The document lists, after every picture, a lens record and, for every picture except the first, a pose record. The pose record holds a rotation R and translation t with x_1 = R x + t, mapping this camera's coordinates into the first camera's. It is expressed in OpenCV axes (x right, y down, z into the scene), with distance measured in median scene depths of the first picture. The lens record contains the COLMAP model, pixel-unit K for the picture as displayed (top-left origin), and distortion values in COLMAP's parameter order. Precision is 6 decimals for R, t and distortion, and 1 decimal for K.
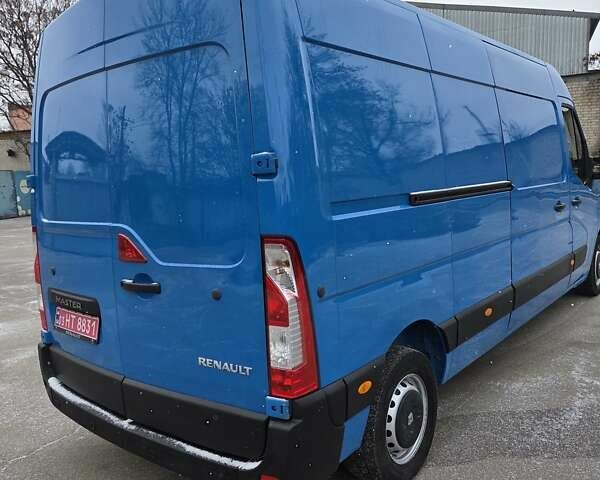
lens RADIAL K [[532.0, 0, 300.0], [0, 532.0, 240.0], [0, 0, 1]] dist [0.059094, -0.004324]
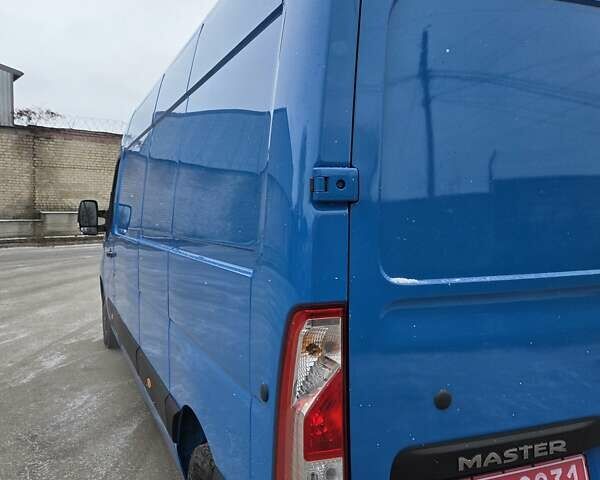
lens RADIAL K [[532.0, 0, 300.0], [0, 532.0, 240.0], [0, 0, 1]] dist [0.059094, -0.004324]
pose [[0.440303, 0.001834, 0.897847, -1.103347], [0.092909, 0.994536, -0.047594, -0.070593], [-0.893029, 0.104374, 0.437727, 1.127190]]
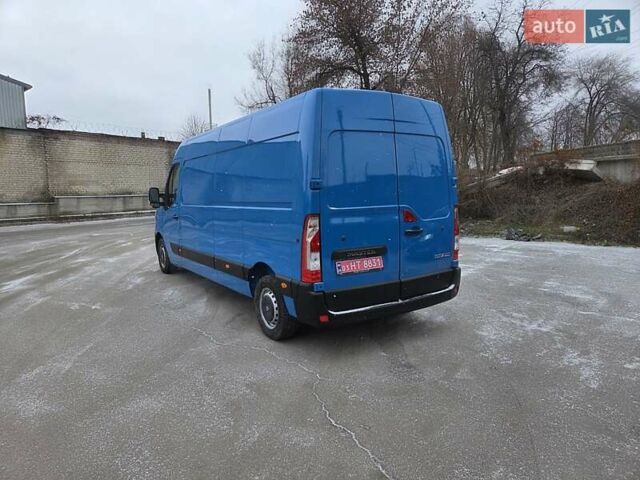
lens RADIAL K [[425.1, 0, 315.7], [0, 425.1, 244.4], [0, 0, 1]] dist [0.072421, -0.055107]
pose [[0.296398, -0.070281, 0.952475, -2.161968], [0.124223, 0.991654, 0.034516, 0.025052], [-0.946951, 0.108088, 0.302655, 0.857907]]
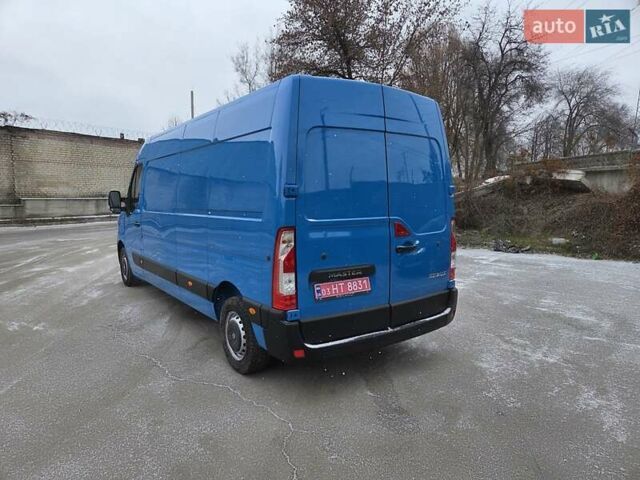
lens RADIAL K [[425.1, 0, 315.7], [0, 425.1, 244.4], [0, 0, 1]] dist [0.072421, -0.055107]
pose [[0.259470, -0.054707, 0.964200, -1.888253], [0.111360, 0.993429, 0.026399, -0.005073], [-0.959309, 0.100524, 0.263857, 0.911094]]
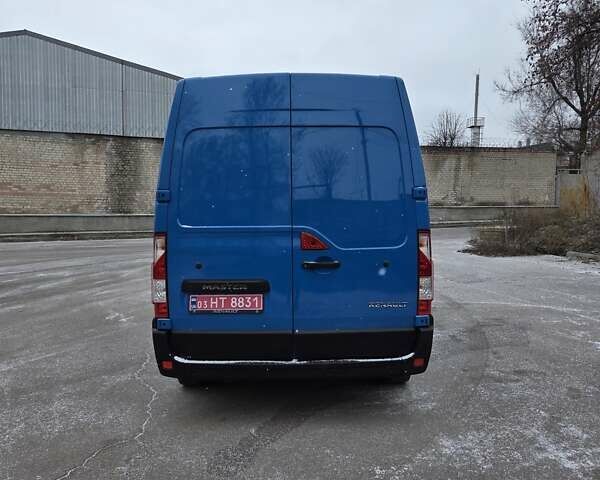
lens RADIAL K [[532.0, 0, 300.0], [0, 532.0, 240.0], [0, 0, 1]] dist [0.059094, -0.004324]
pose [[0.765493, 0.009683, 0.643371, -1.361766], [0.044524, 0.996693, -0.067975, 0.117191], [-0.641901, 0.080680, 0.762531, -0.161621]]
